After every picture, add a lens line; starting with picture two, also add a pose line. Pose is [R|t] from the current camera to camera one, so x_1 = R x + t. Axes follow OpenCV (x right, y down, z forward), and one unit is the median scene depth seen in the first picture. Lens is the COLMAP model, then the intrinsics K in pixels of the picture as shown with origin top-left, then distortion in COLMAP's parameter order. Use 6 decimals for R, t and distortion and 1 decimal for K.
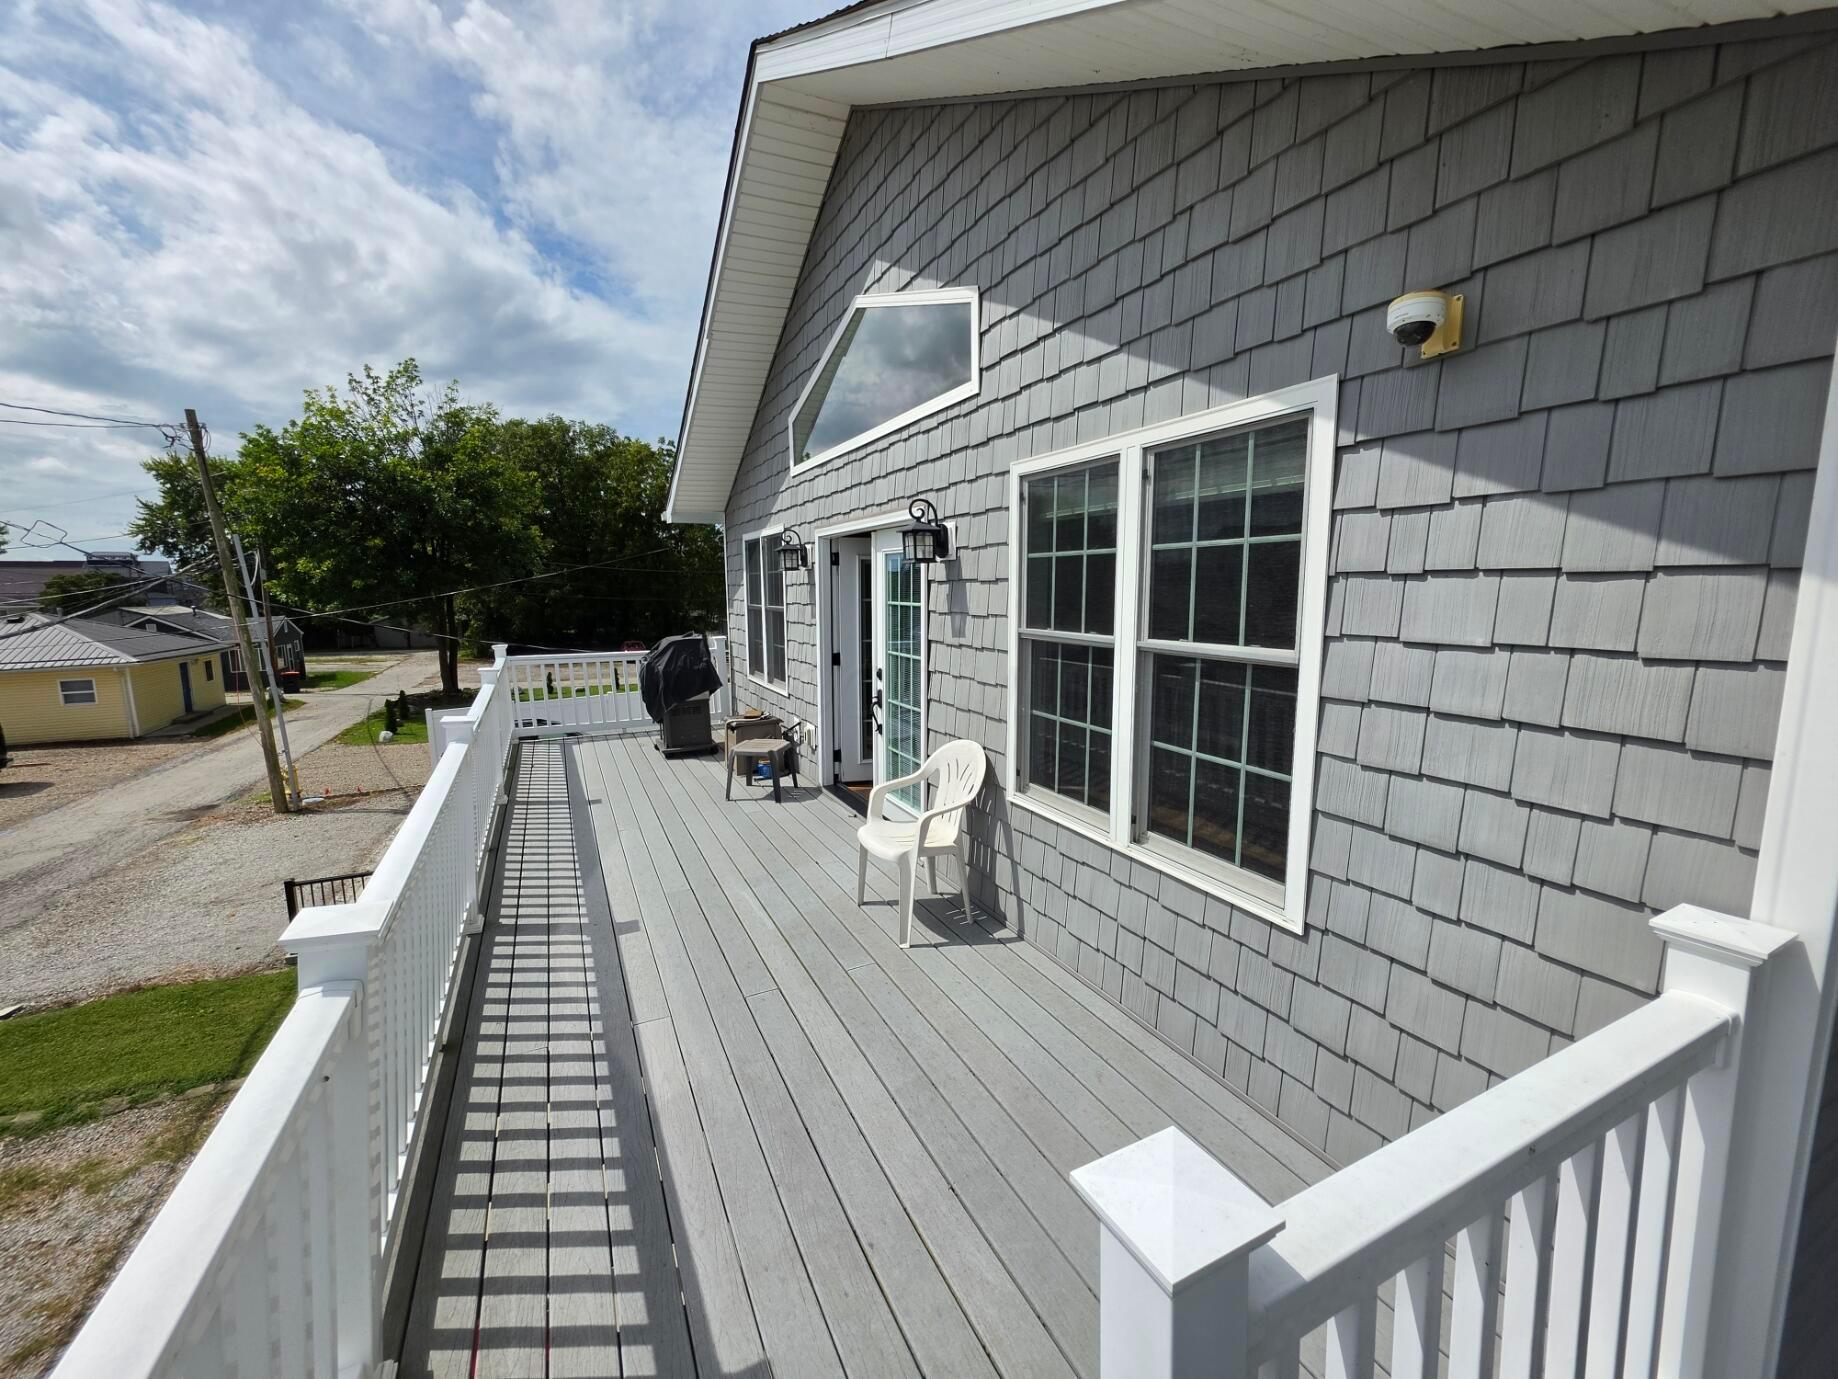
lens RADIAL K [[736.4, 0, 919.0], [0, 736.4, 689.5], [0, 0, 1]] dist [-0.000376, -0.000084]
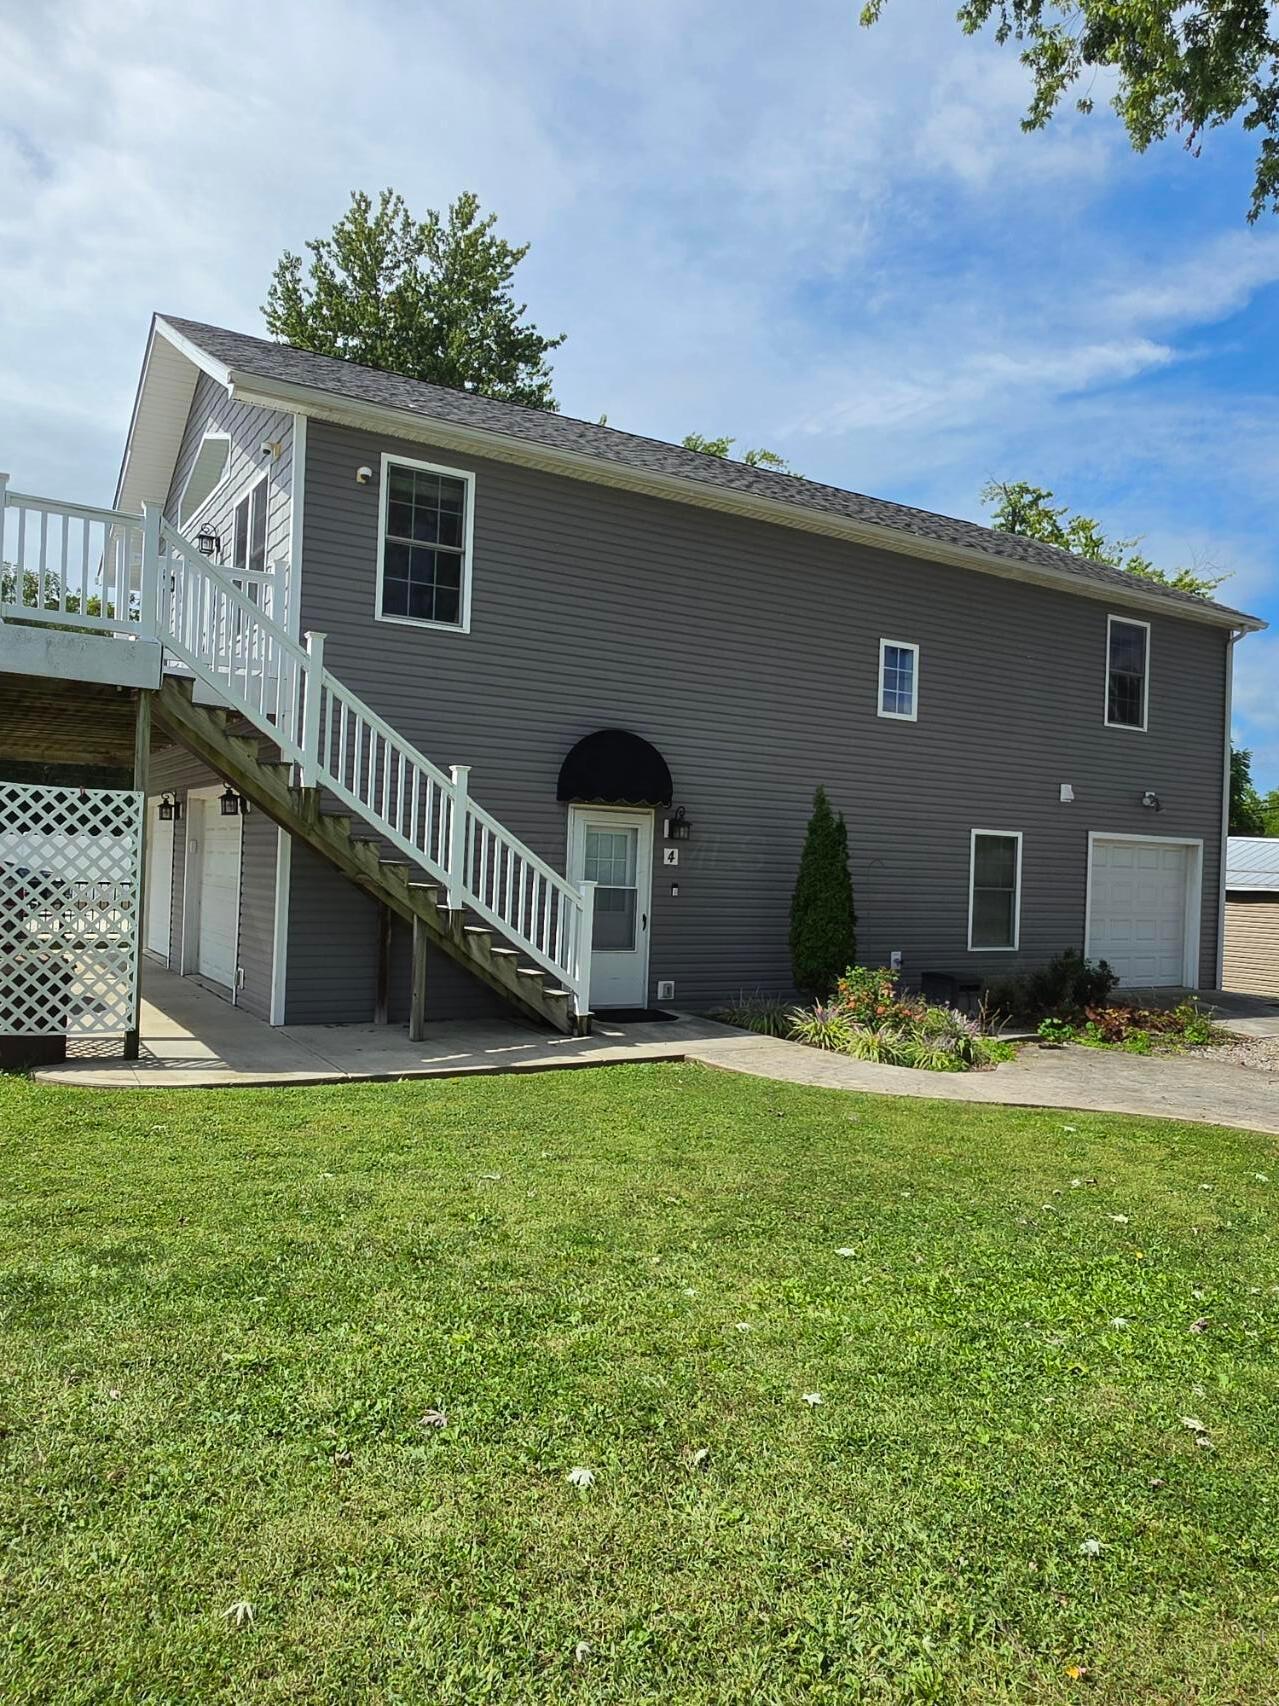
lens RADIAL K [[1165.7, 0, 639.5], [0, 1165.7, 853.0], [0, 0, 1]] dist [-0.003932, 0.001230]
pose [[0.995134, 0.041440, 0.089391, 1.340802], [-0.027613, 0.988191, -0.150716, 1.577749], [-0.094581, 0.147514, 0.984527, -3.135679]]
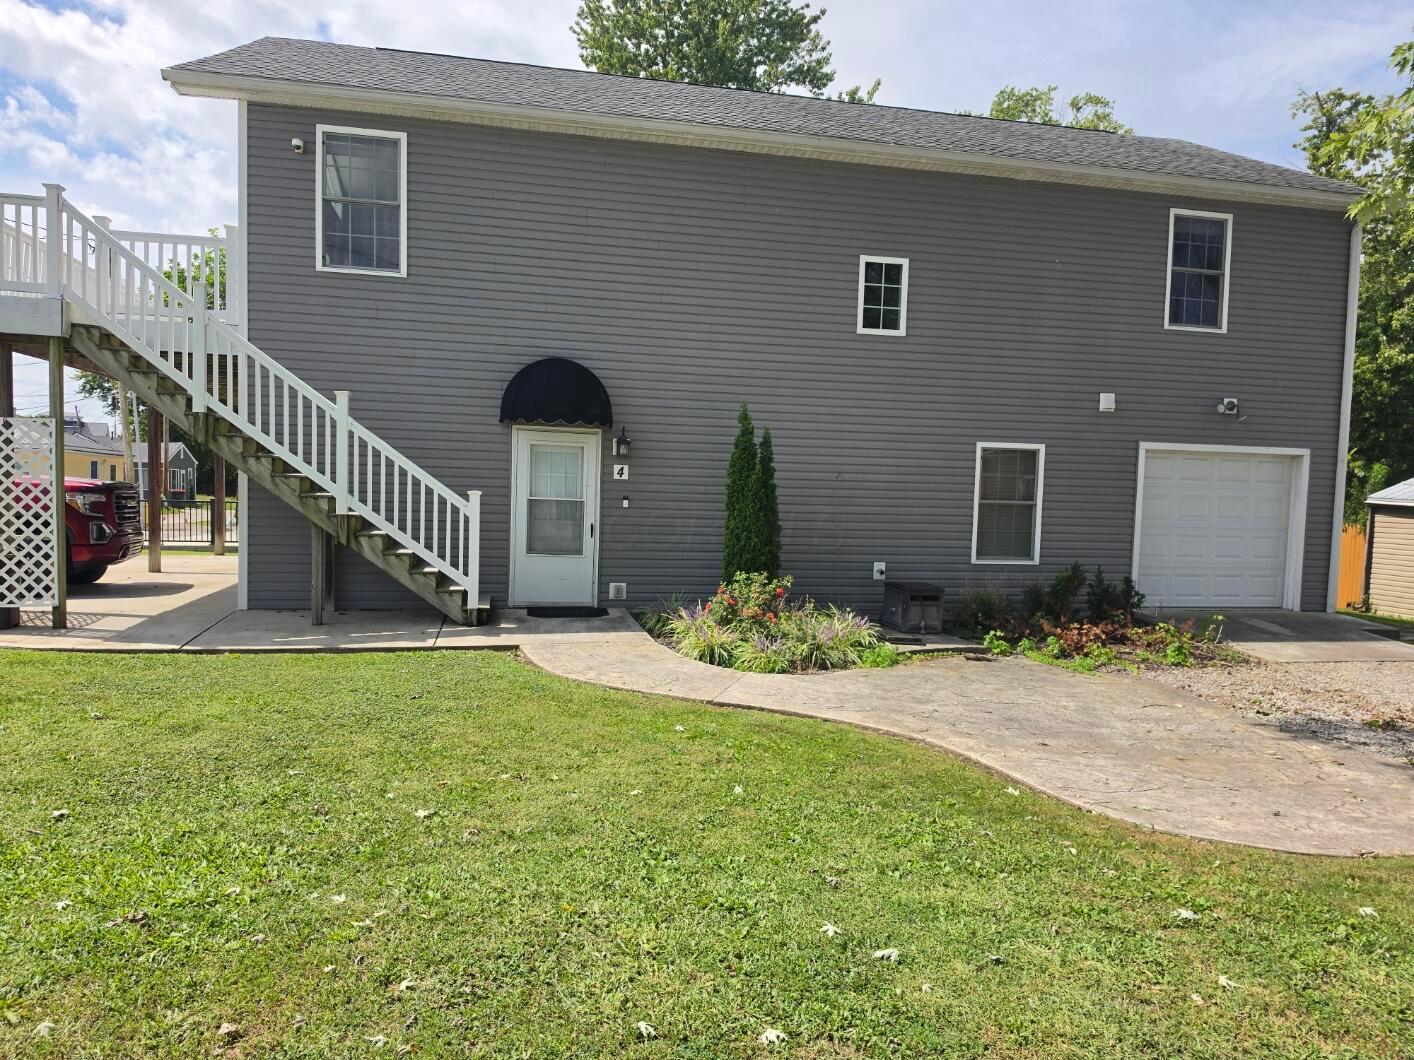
lens RADIAL K [[976.2, 0, 709.2], [0, 976.2, 548.2], [0, 0, 1]] dist [0.090947, -0.123478]
pose [[0.968580, 0.046088, -0.244396, 3.237400], [-0.066251, 0.994986, -0.074929, 1.526041], [0.239717, 0.088767, 0.966776, -2.655805]]
